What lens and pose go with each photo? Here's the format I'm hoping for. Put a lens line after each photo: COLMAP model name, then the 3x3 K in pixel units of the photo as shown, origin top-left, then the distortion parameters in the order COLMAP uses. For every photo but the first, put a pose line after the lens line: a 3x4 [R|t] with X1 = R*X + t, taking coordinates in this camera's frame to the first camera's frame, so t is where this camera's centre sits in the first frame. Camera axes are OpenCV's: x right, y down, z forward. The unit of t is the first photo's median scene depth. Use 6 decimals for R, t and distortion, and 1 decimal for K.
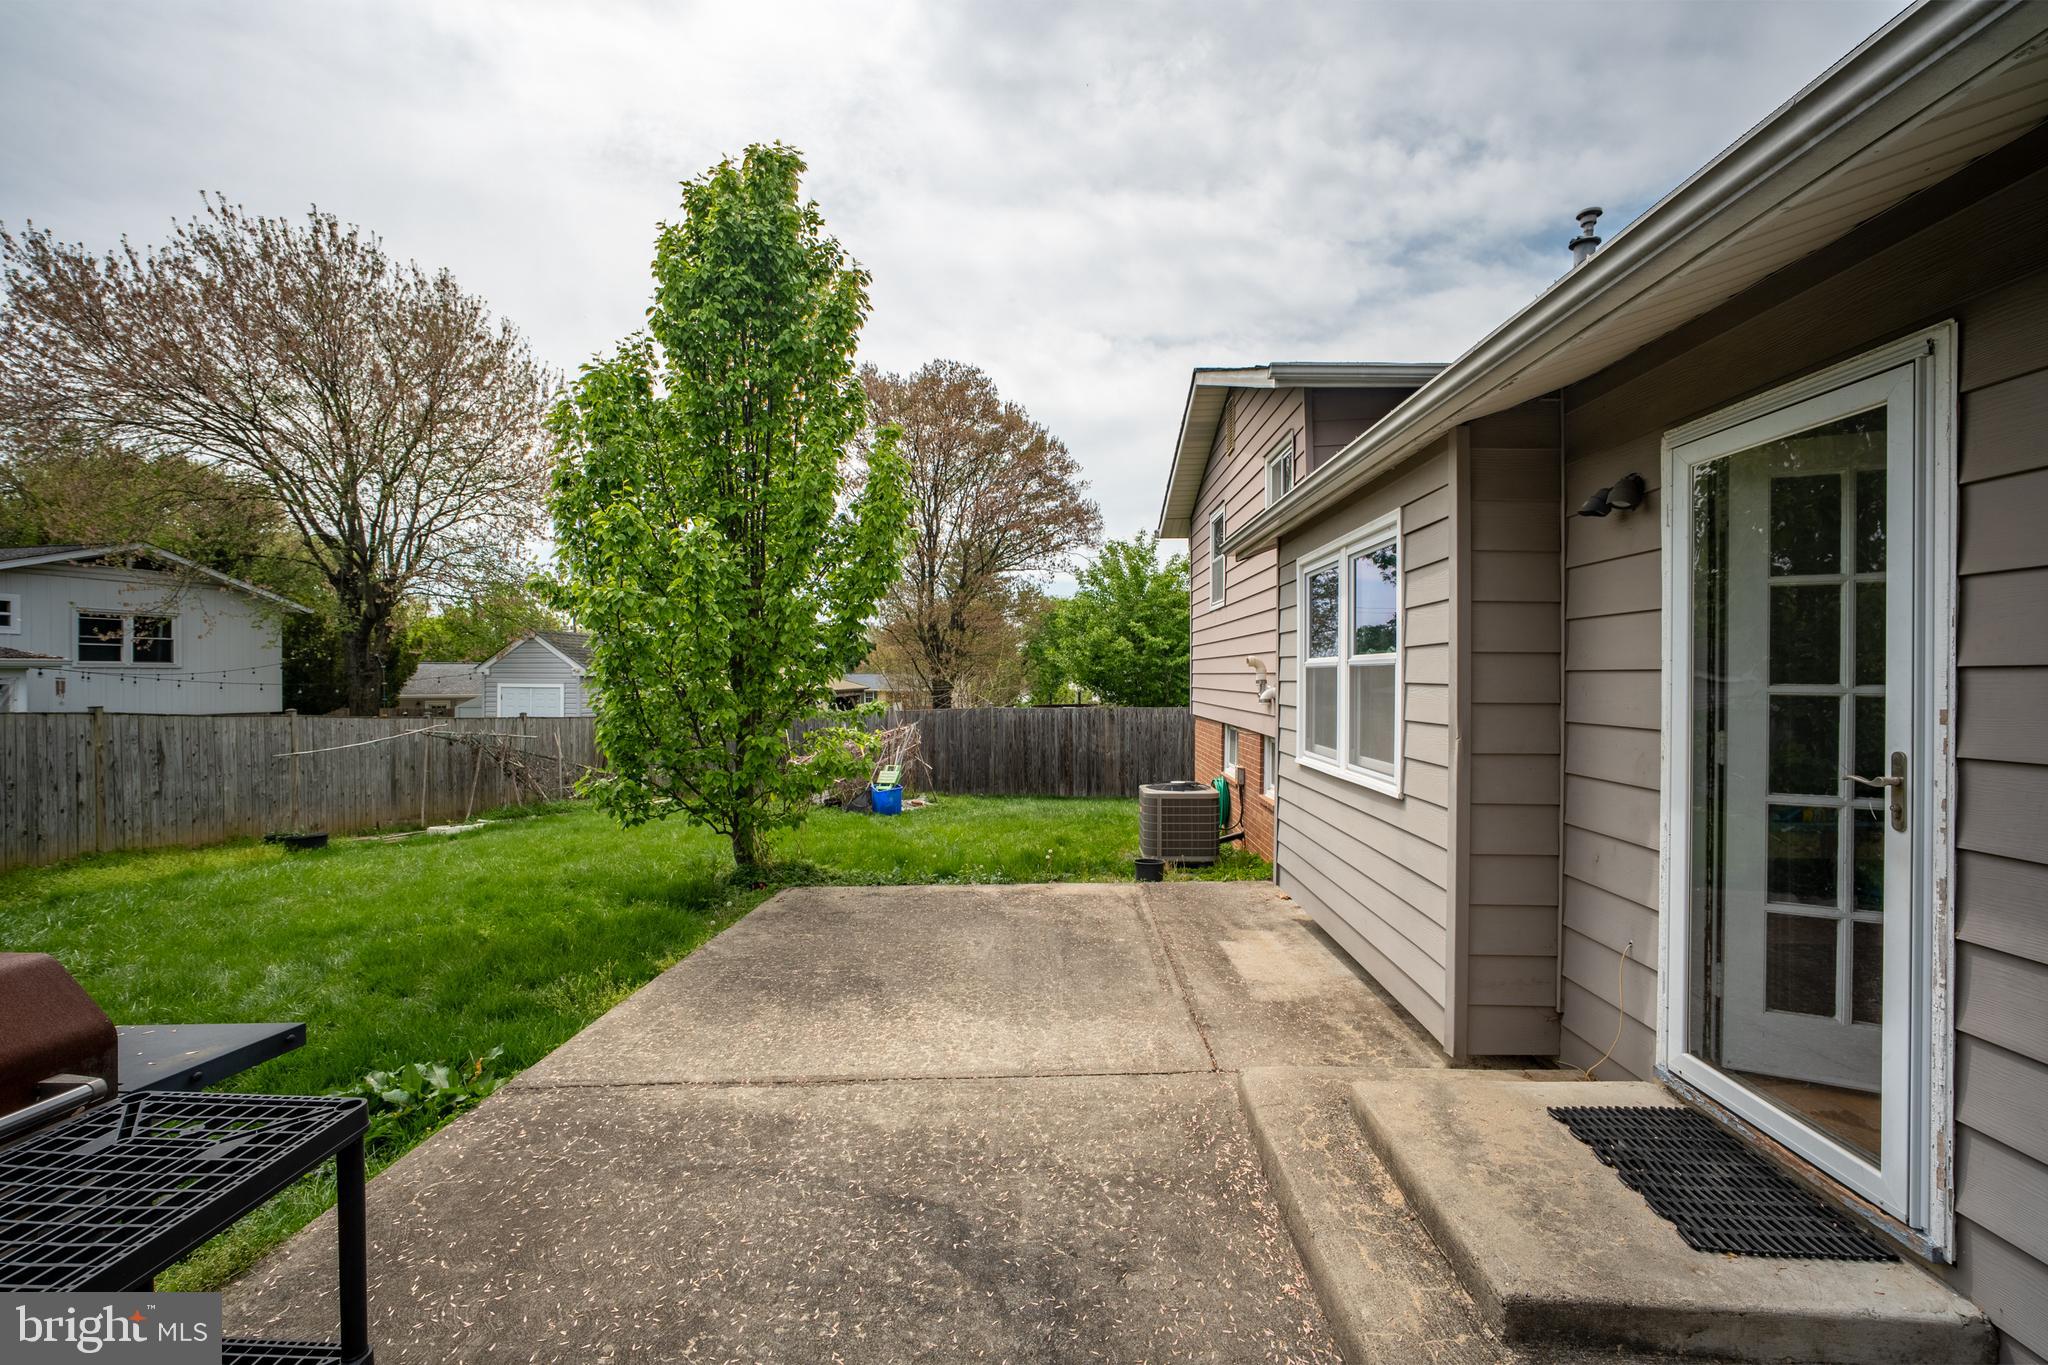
lens RADIAL K [[882.3, 0, 1024.0], [0, 882.3, 682.5], [0, 0, 1]] dist [-0.049689, 0.028264]
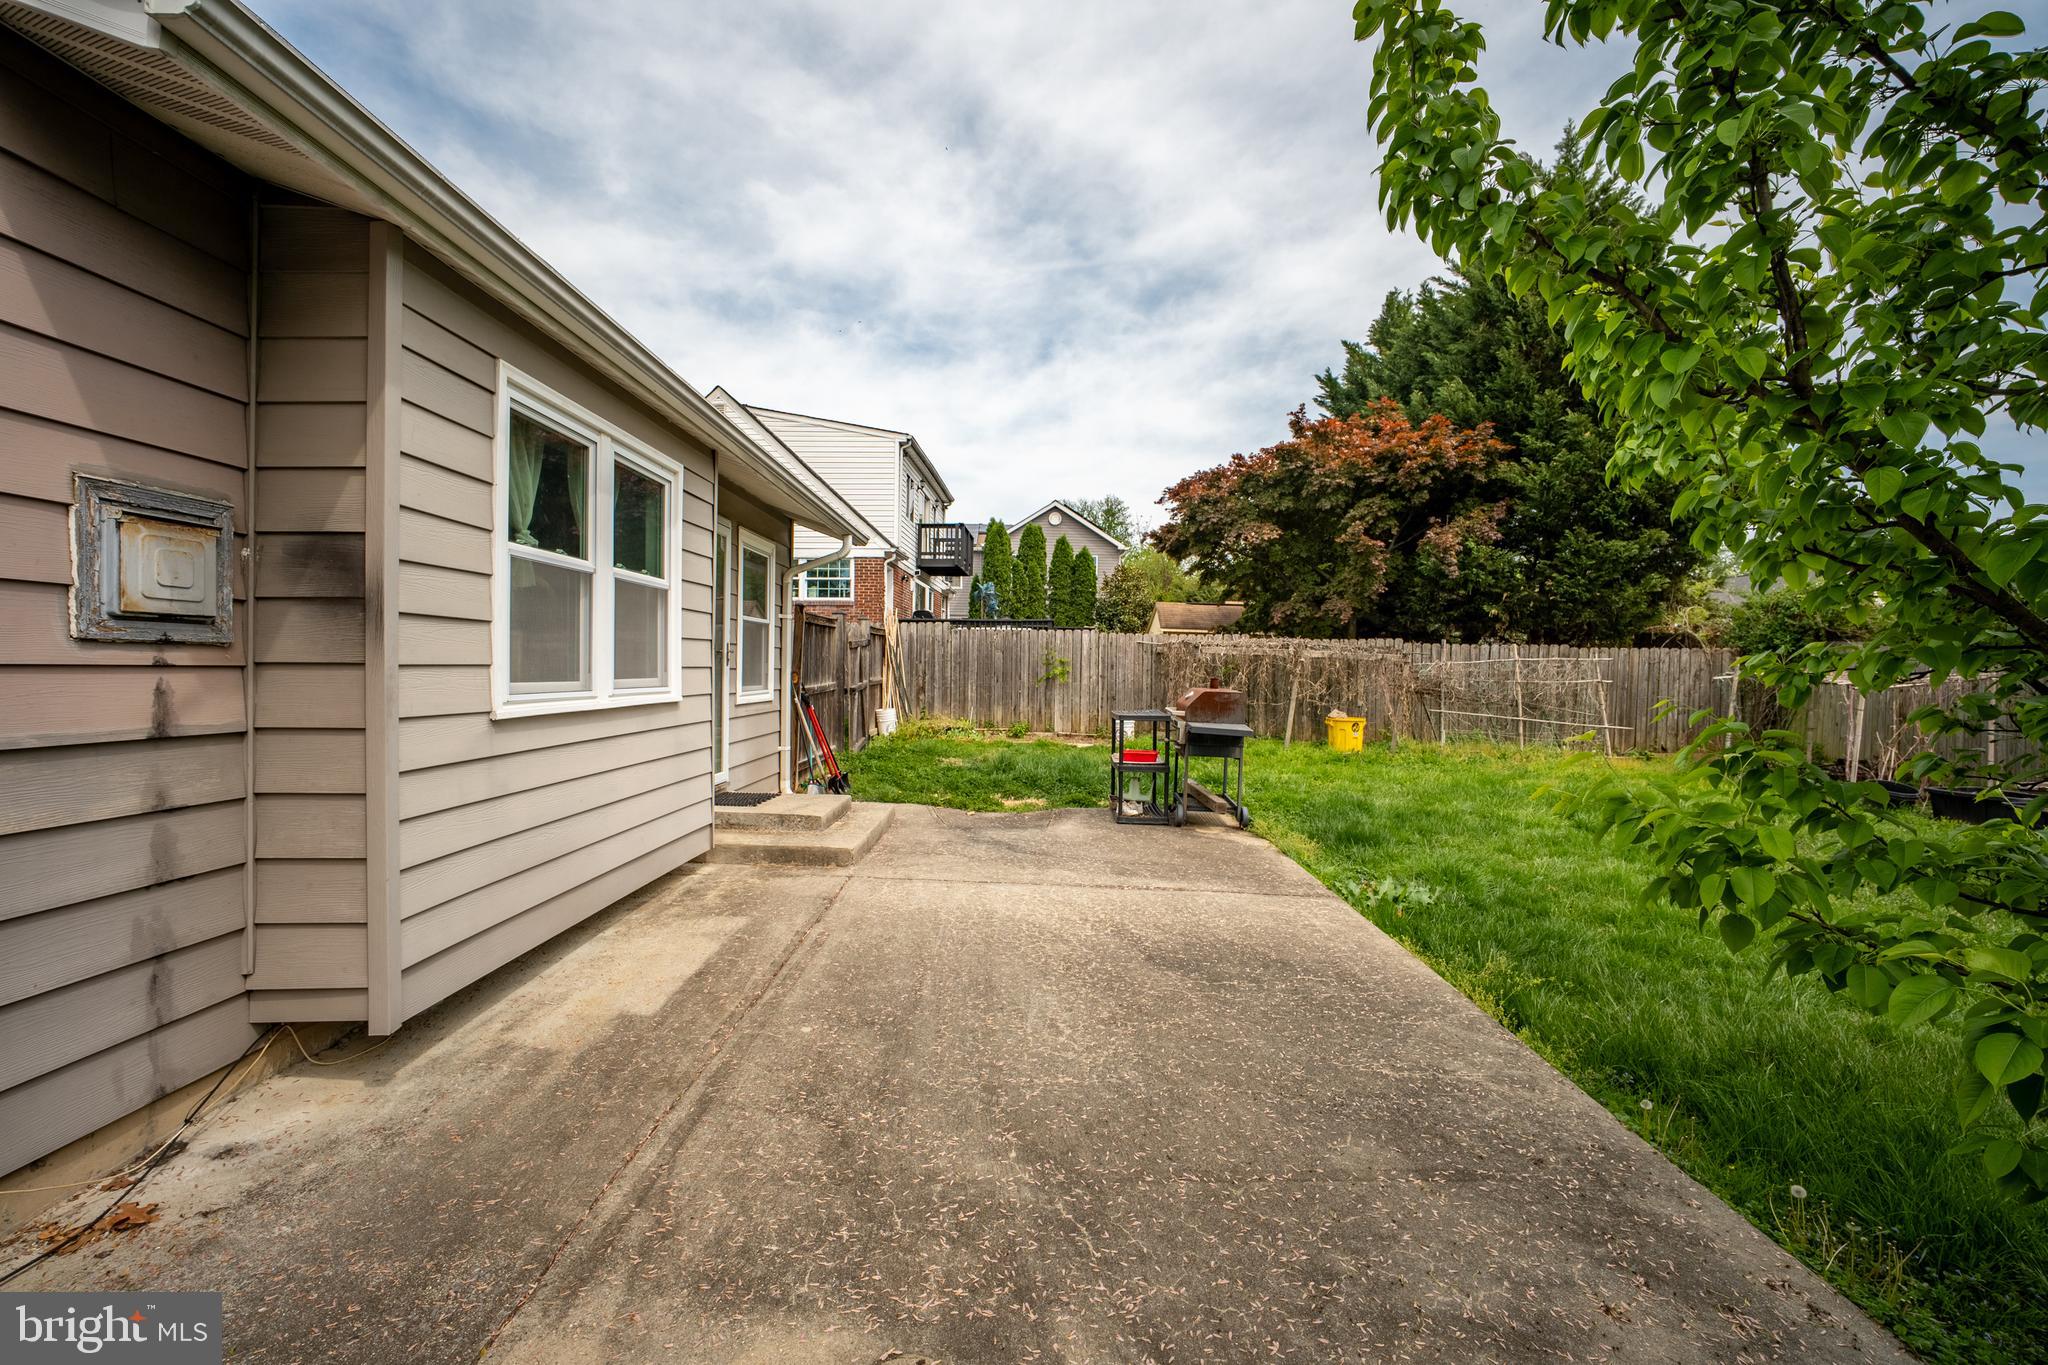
lens RADIAL K [[871.1, 0, 1029.3], [0, 871.1, 678.6], [0, 0, 1]] dist [-0.000537, 0.000050]
pose [[-0.999018, -0.012892, -0.042391, -0.007776], [-0.013737, 0.999712, 0.019688, 0.046332], [0.042125, 0.020251, -0.998907, 1.488203]]
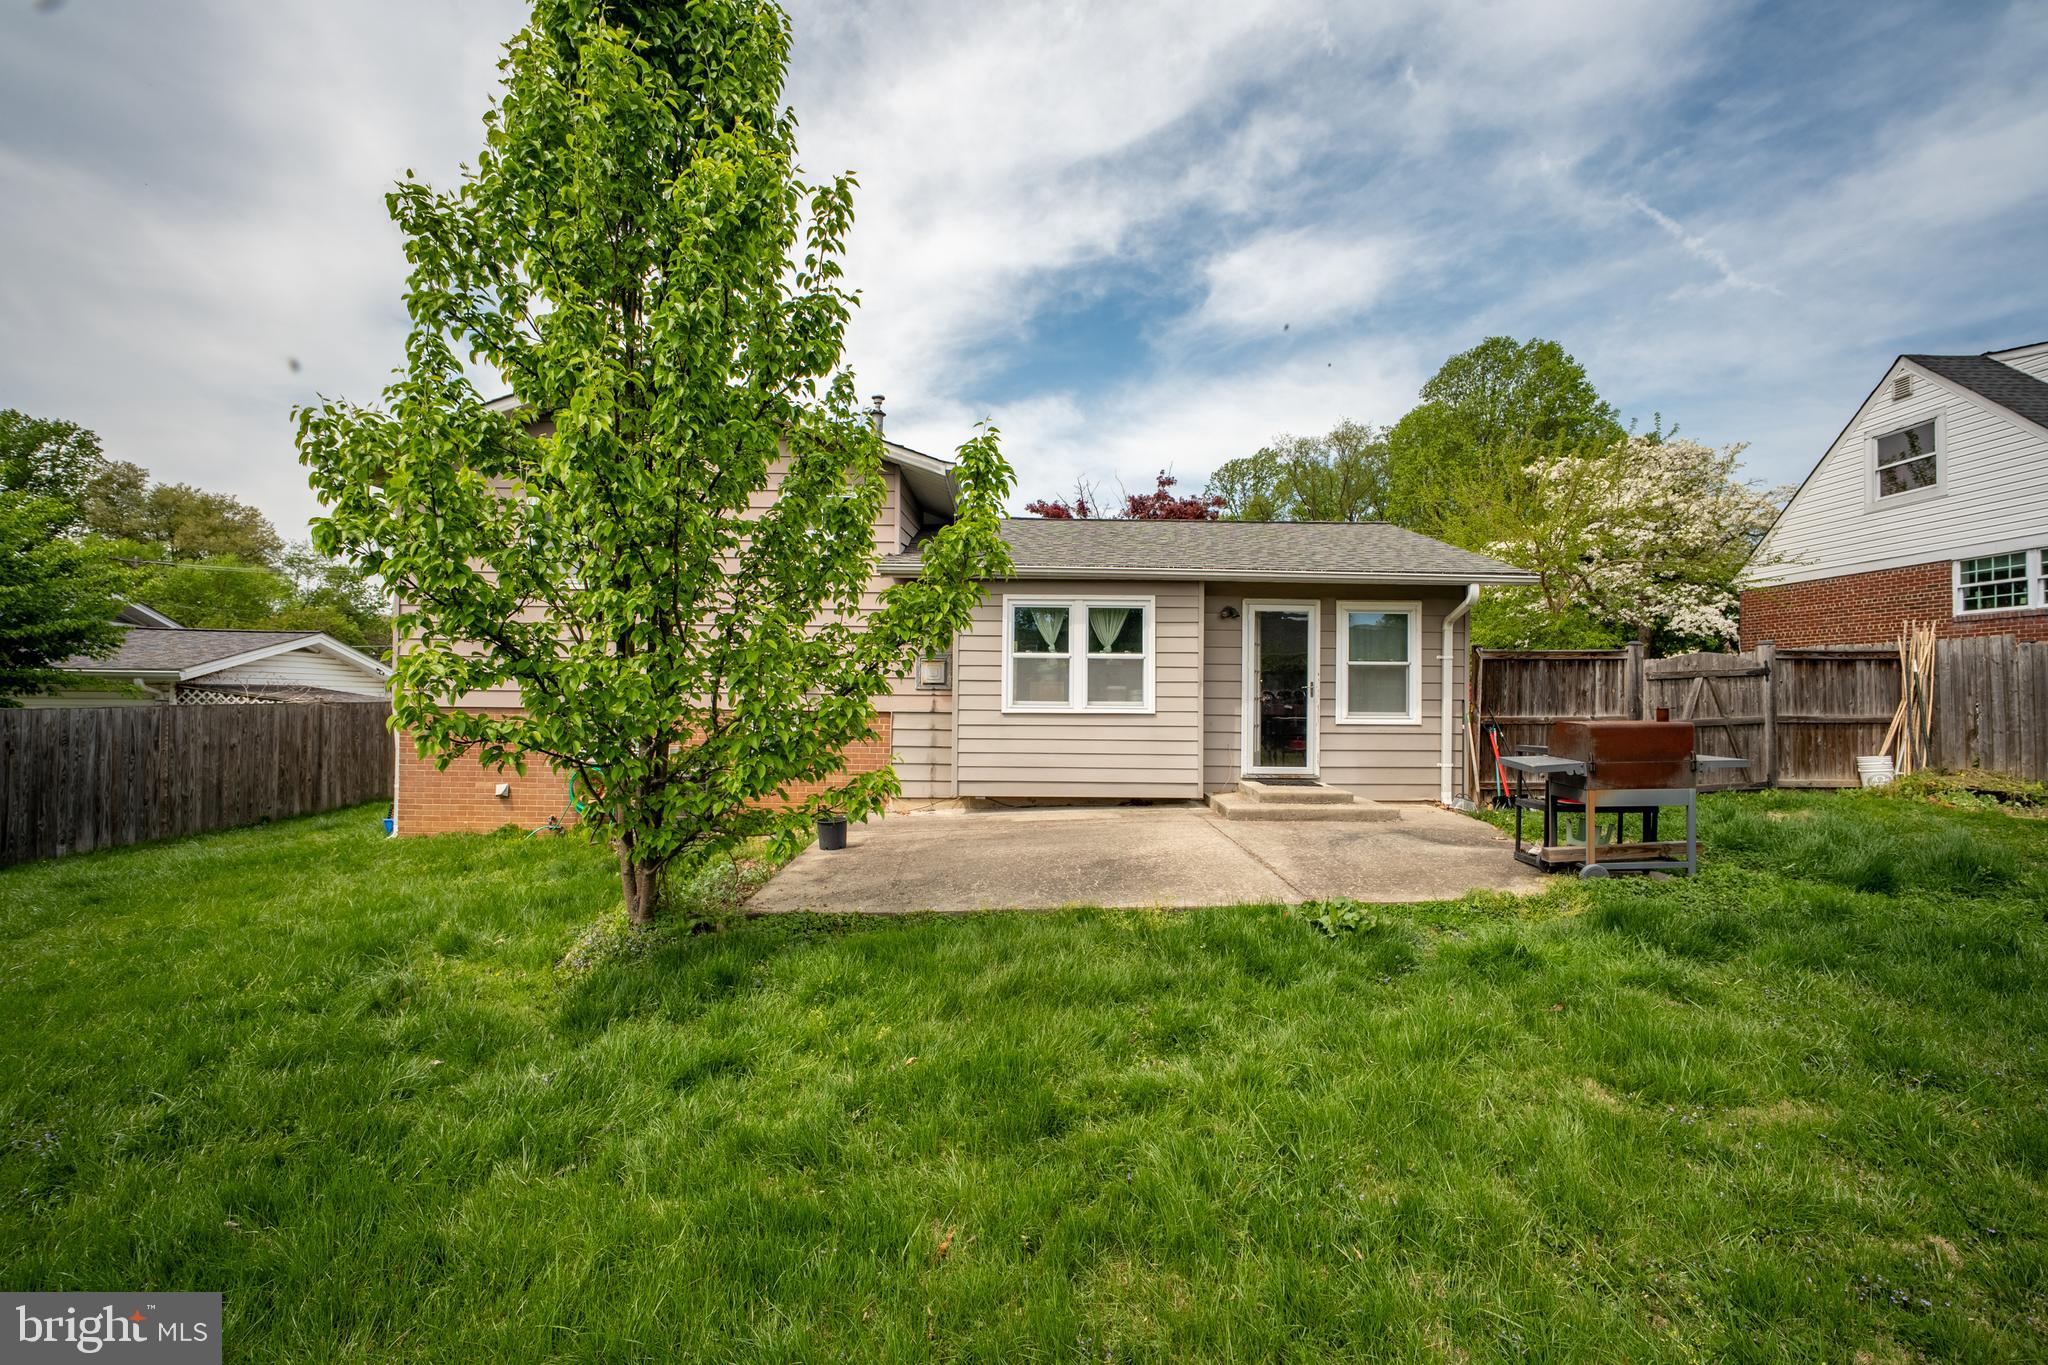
lens RADIAL K [[882.3, 0, 1024.0], [0, 882.3, 682.5], [0, 0, 1]] dist [-0.049689, 0.028264]
pose [[-0.064474, 0.016090, 0.997790, -1.335960], [-0.000444, 0.999869, -0.016152, 0.056878], [-0.997919, -0.001485, -0.064458, 1.007980]]
